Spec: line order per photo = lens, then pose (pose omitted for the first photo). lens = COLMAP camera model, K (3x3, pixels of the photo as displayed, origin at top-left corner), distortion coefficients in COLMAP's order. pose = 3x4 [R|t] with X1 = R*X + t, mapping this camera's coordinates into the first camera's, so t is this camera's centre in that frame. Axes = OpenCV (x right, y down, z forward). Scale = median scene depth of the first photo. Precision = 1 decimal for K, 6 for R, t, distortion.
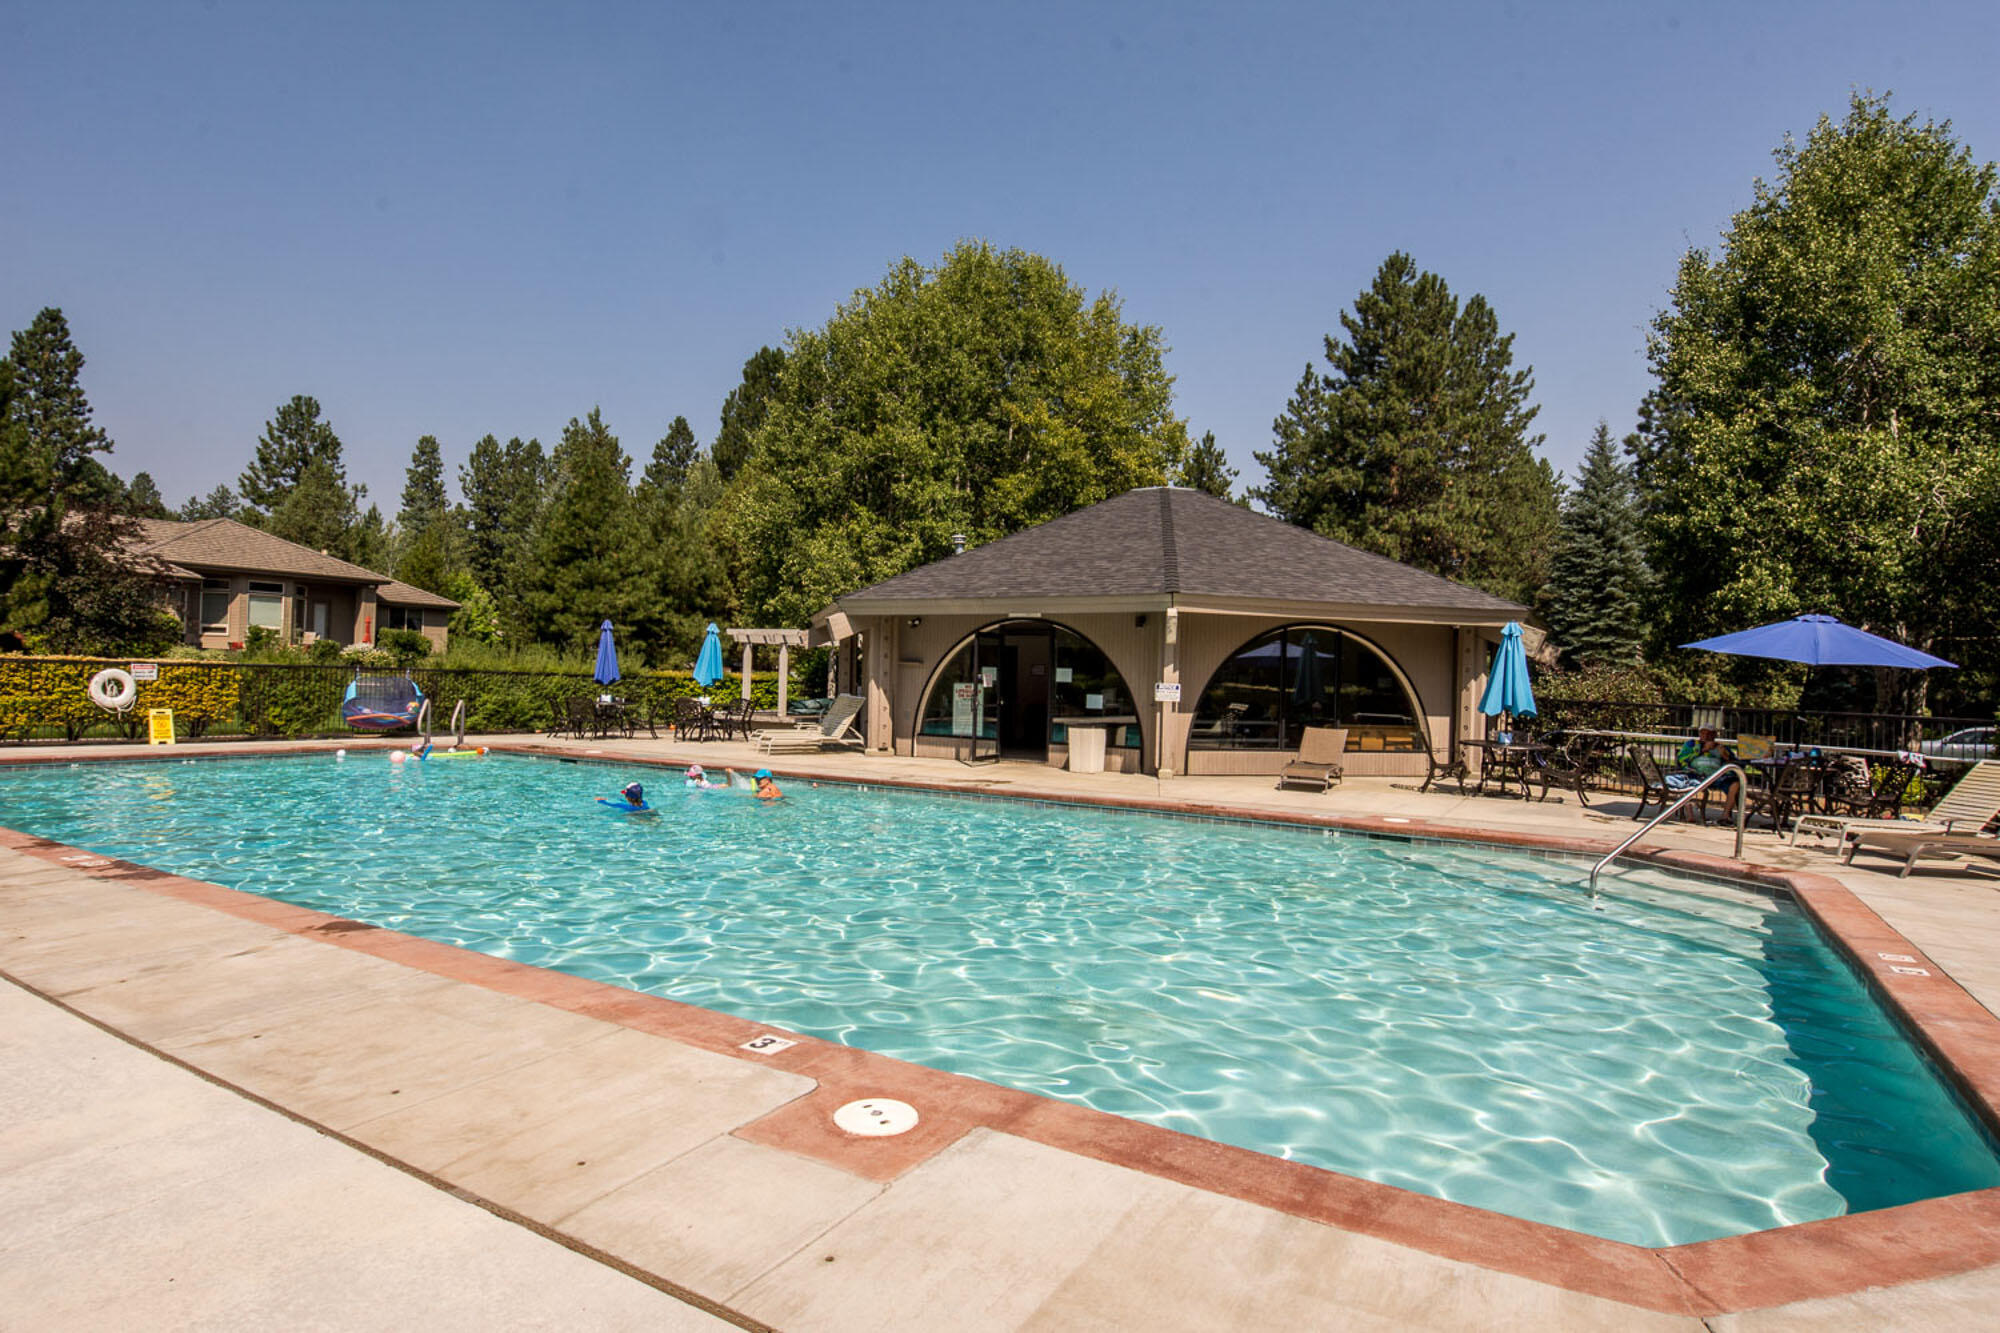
lens RADIAL K [[1022.2, 0, 1010.8], [0, 1022.2, 653.6], [0, 0, 1]] dist [-0.003654, -0.002682]
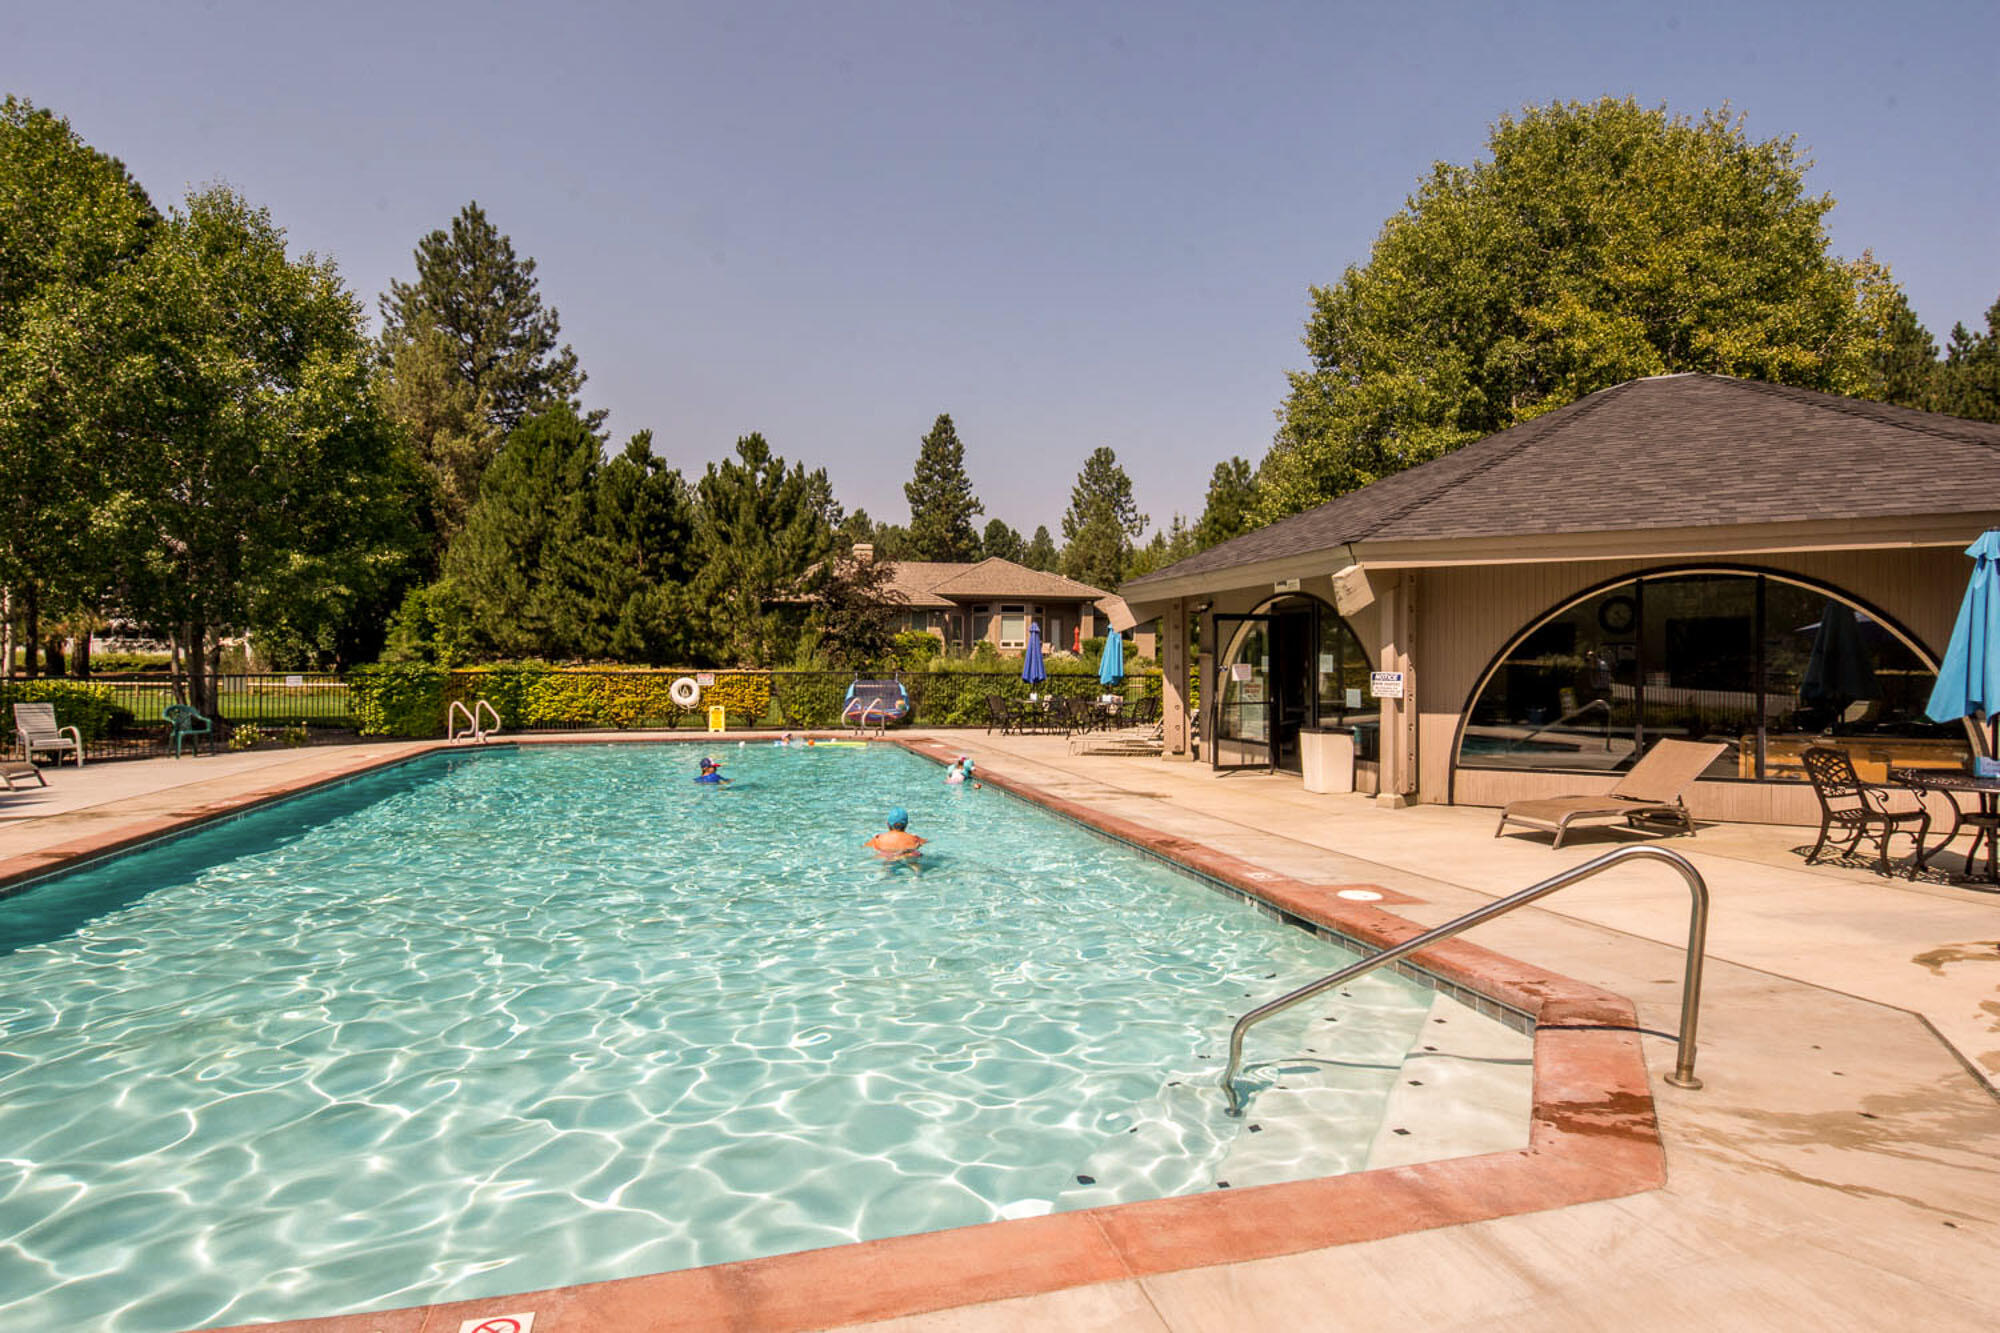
lens RADIAL K [[1022.2, 0, 999.8], [0, 1022.2, 682.7], [0, 0, 1]] dist [-0.003654, -0.002682]
pose [[0.716994, -0.014384, -0.696931, 0.316623], [0.035601, 0.999238, 0.016002, 0.011102], [0.696169, -0.036285, 0.716960, 0.218175]]
